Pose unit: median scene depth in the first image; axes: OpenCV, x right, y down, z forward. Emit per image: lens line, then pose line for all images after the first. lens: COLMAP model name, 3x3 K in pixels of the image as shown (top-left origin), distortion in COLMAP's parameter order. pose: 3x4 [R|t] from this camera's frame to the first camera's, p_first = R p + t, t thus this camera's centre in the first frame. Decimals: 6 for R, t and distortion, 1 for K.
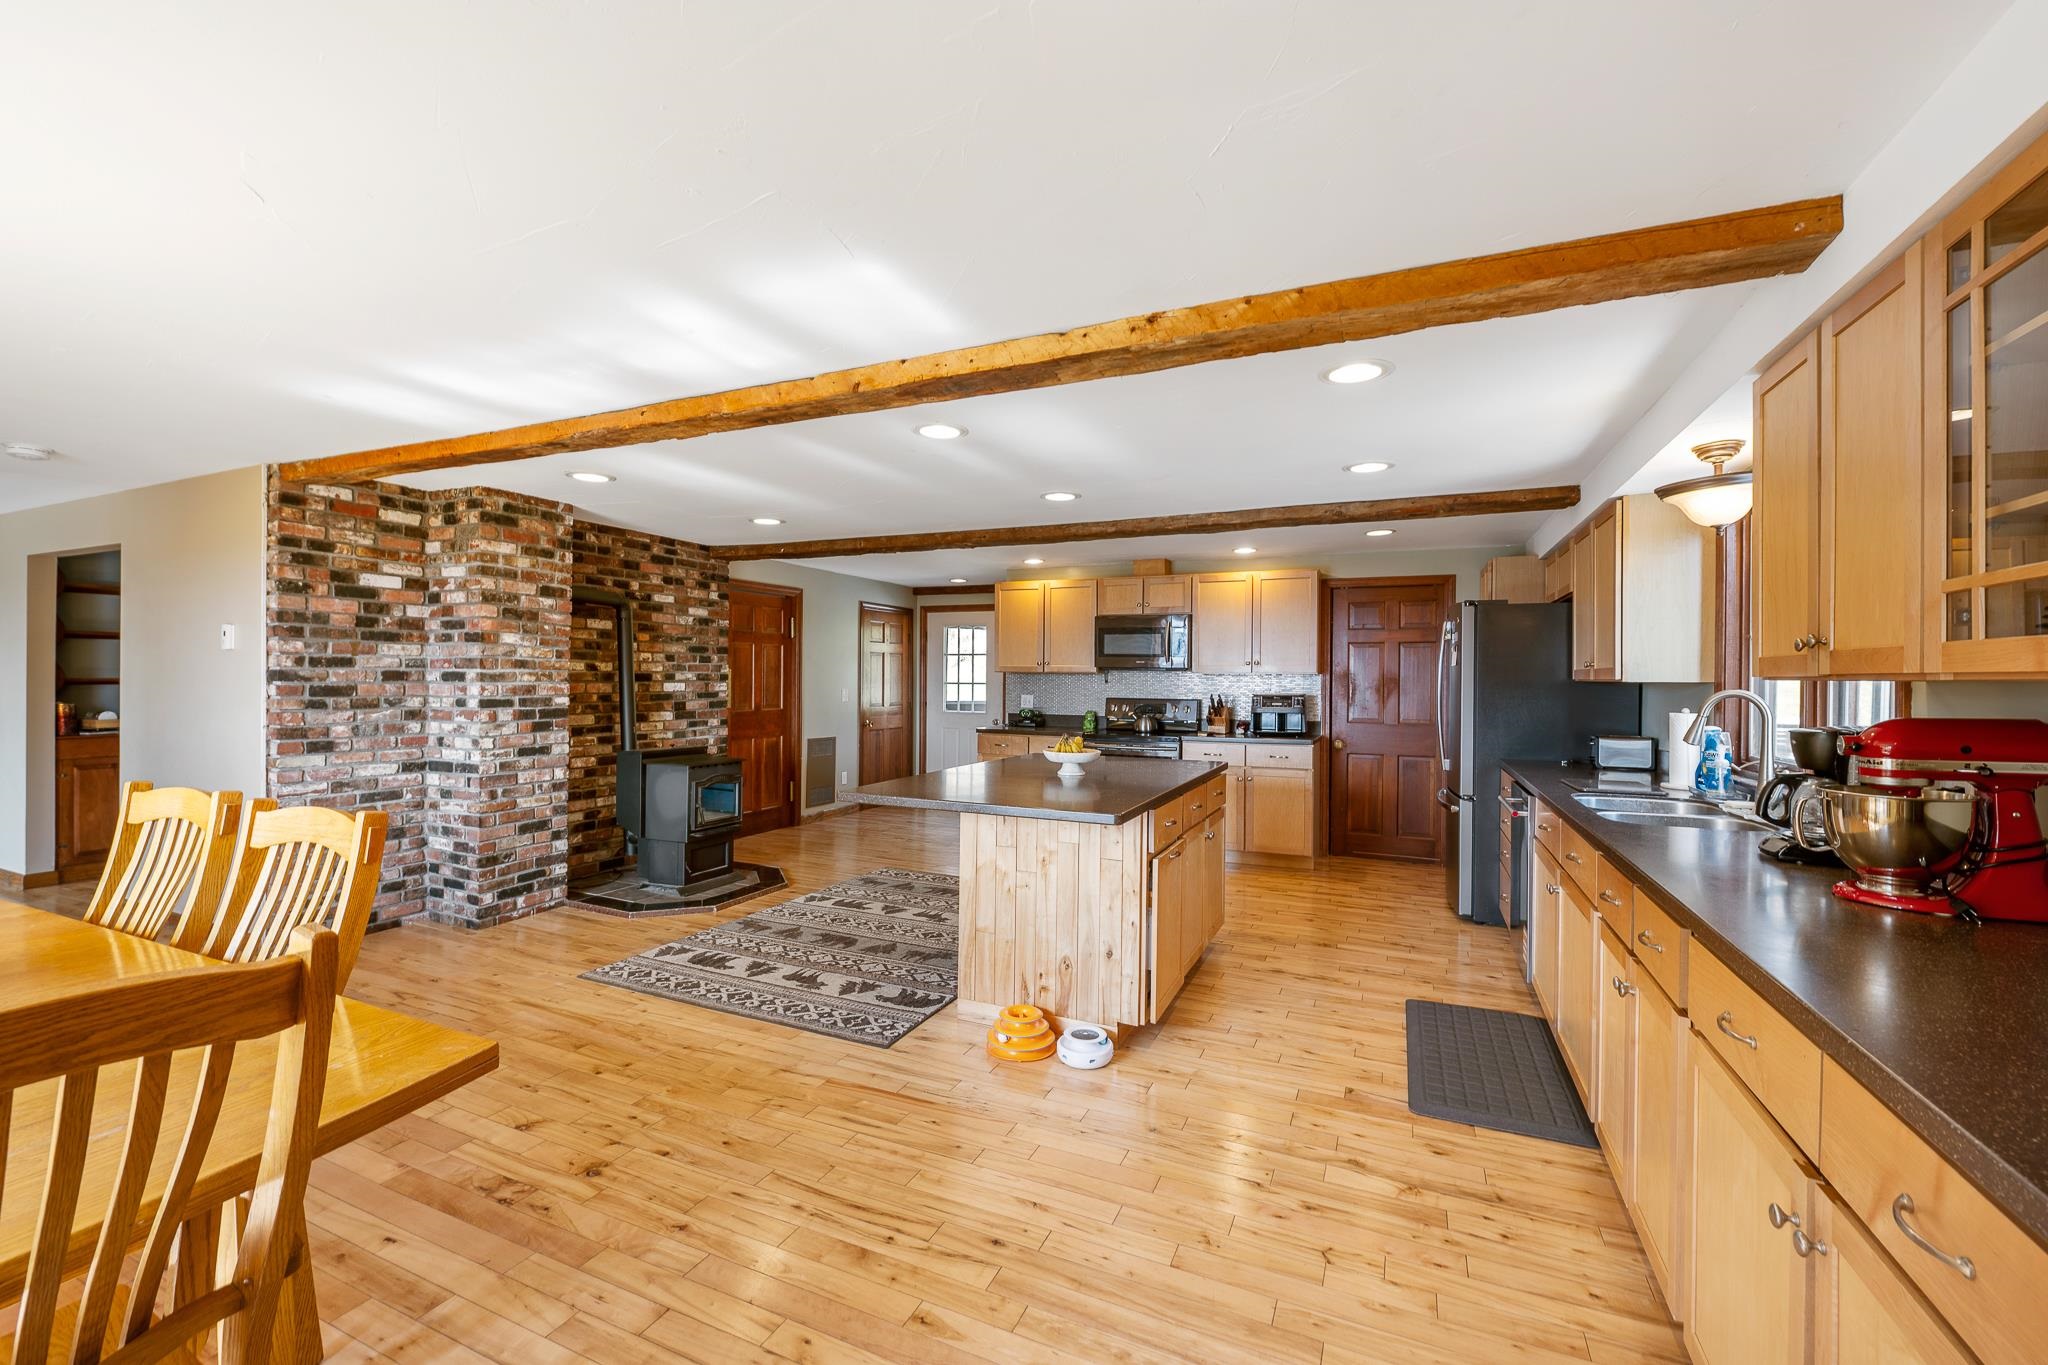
lens RADIAL K [[833.3, 0, 1018.3], [0, 833.3, 682.1], [0, 0, 1]] dist [-0.006748, -0.000216]
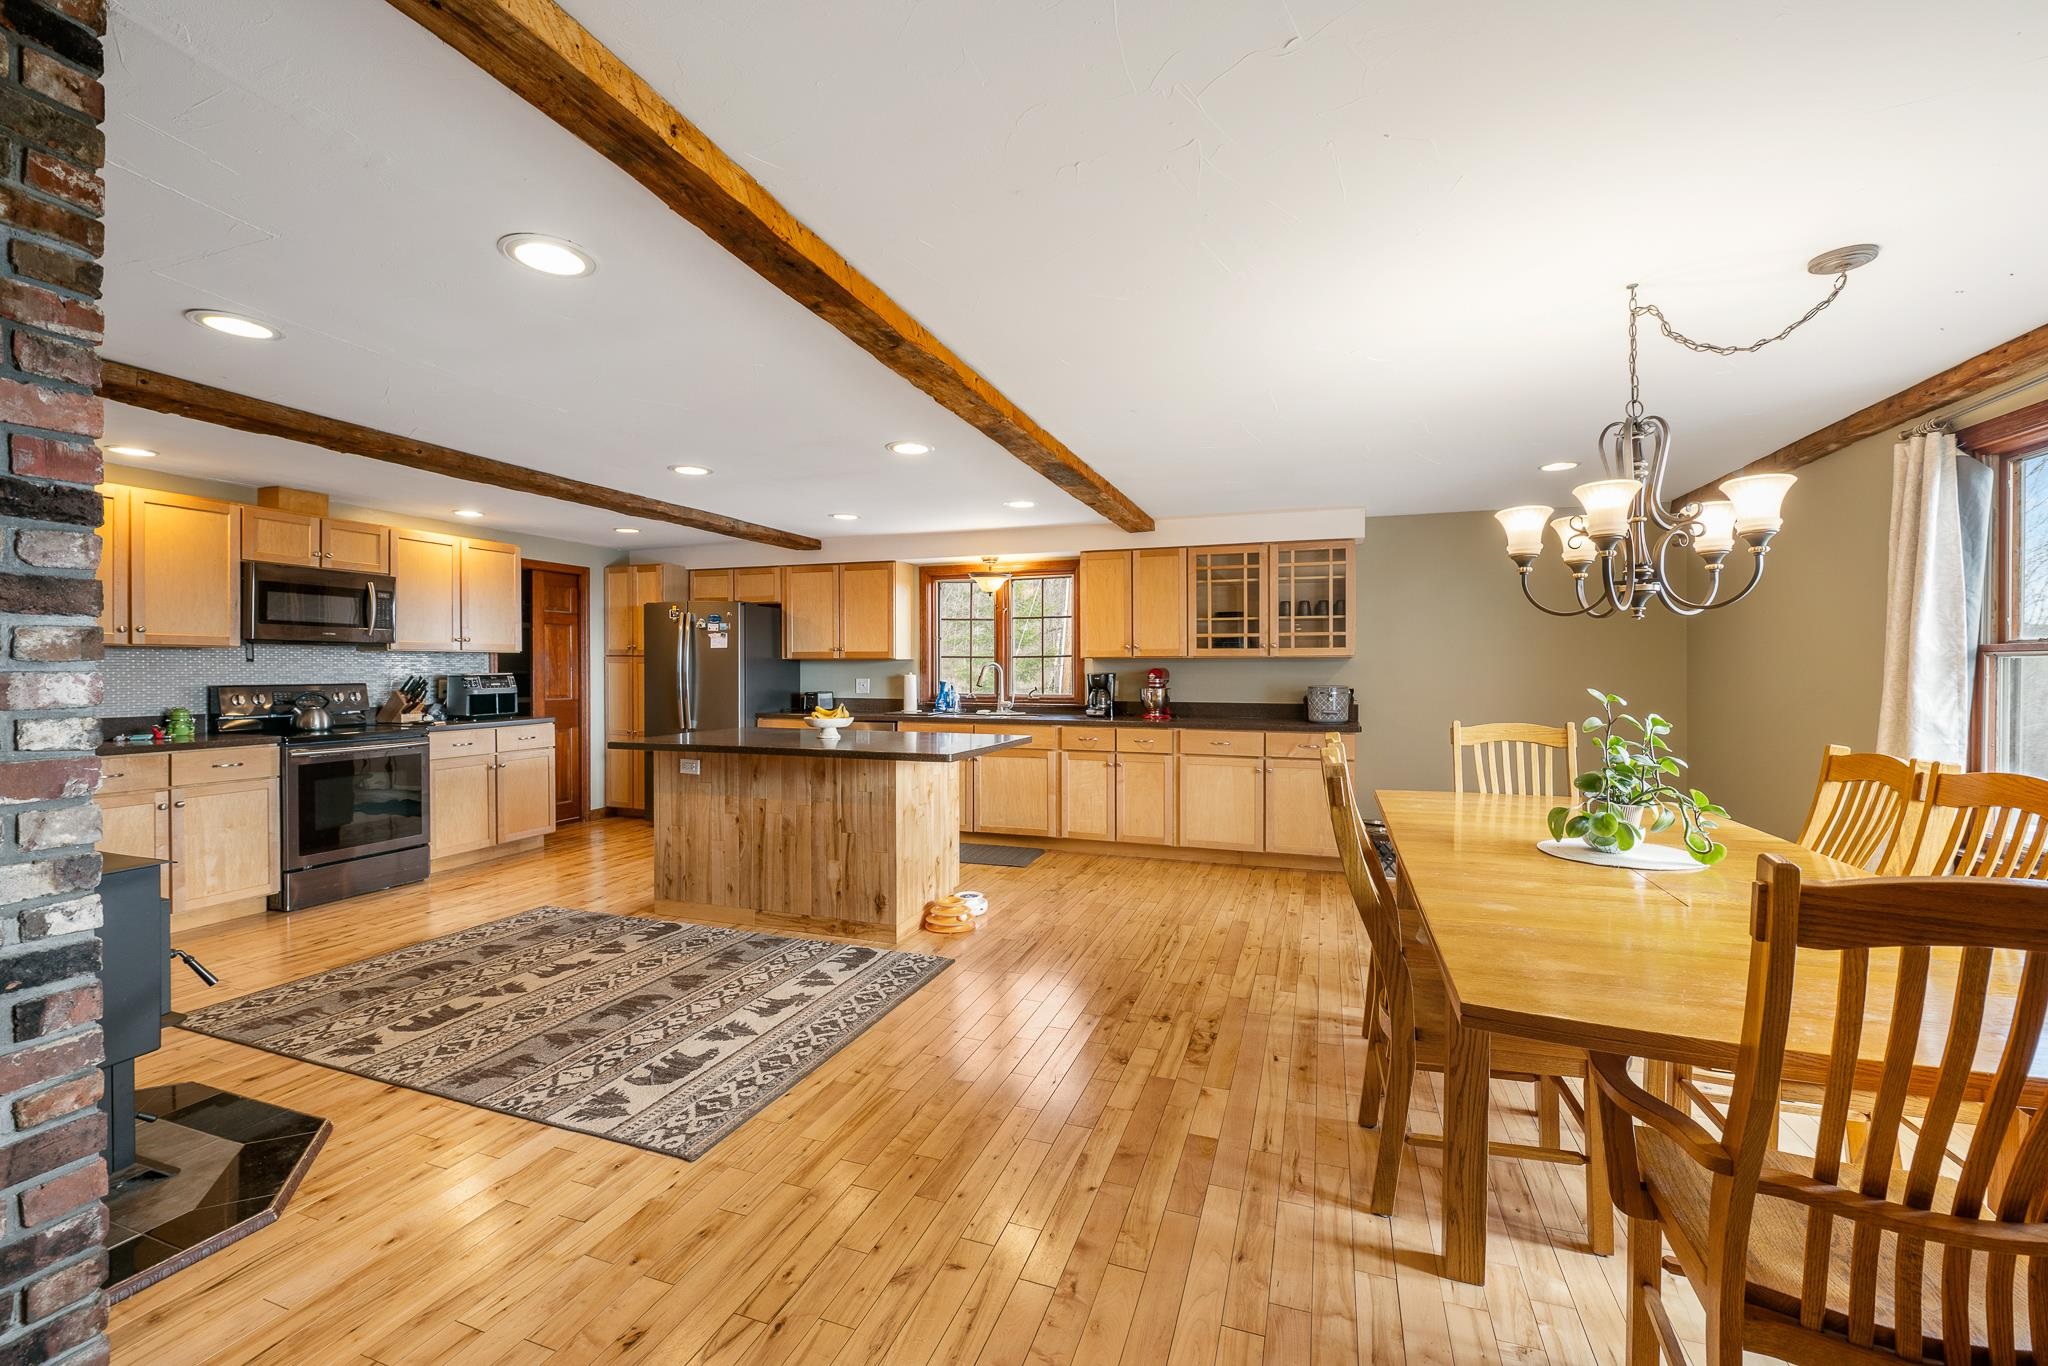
lens RADIAL K [[833.3, 0, 1007.4], [0, 833.3, 684.3], [0, 0, 1]] dist [-0.006748, -0.000216]
pose [[-0.060782, -0.030563, 0.997683, -0.979151], [0.003599, 0.999518, 0.030839, -0.000684], [-0.998145, 0.005465, -0.060643, 0.710960]]
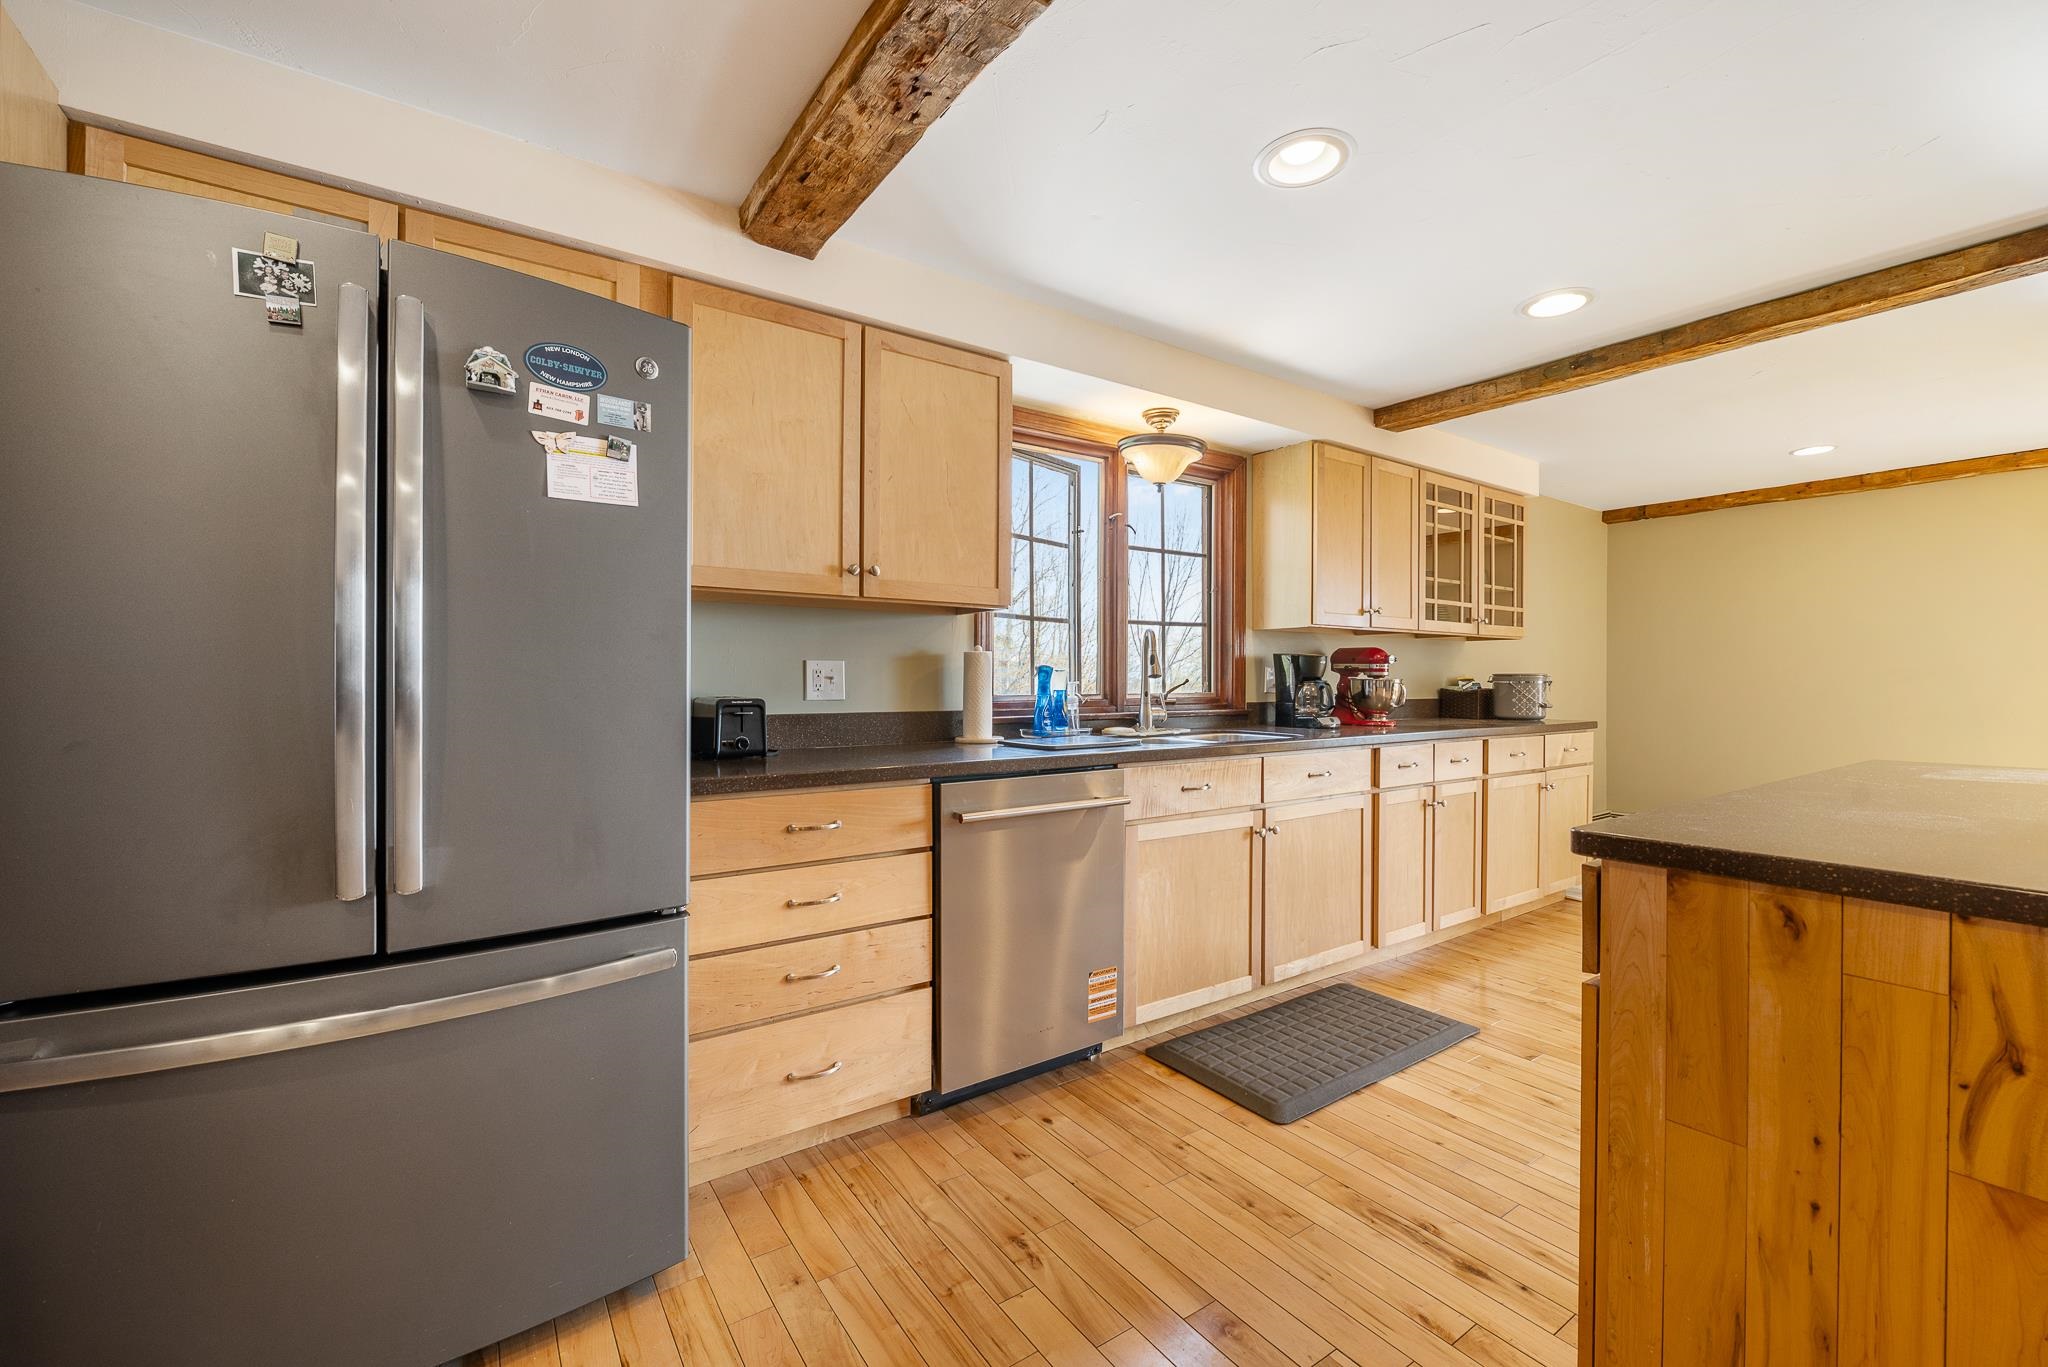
lens RADIAL K [[833.3, 0, 1018.4], [0, 833.3, 677.2], [0, 0, 1]] dist [-0.006748, -0.000216]
pose [[-0.856612, -0.009576, 0.515872, 0.275728], [-0.007521, 0.999953, 0.006074, 0.046580], [-0.515906, 0.001323, -0.856644, 1.356207]]
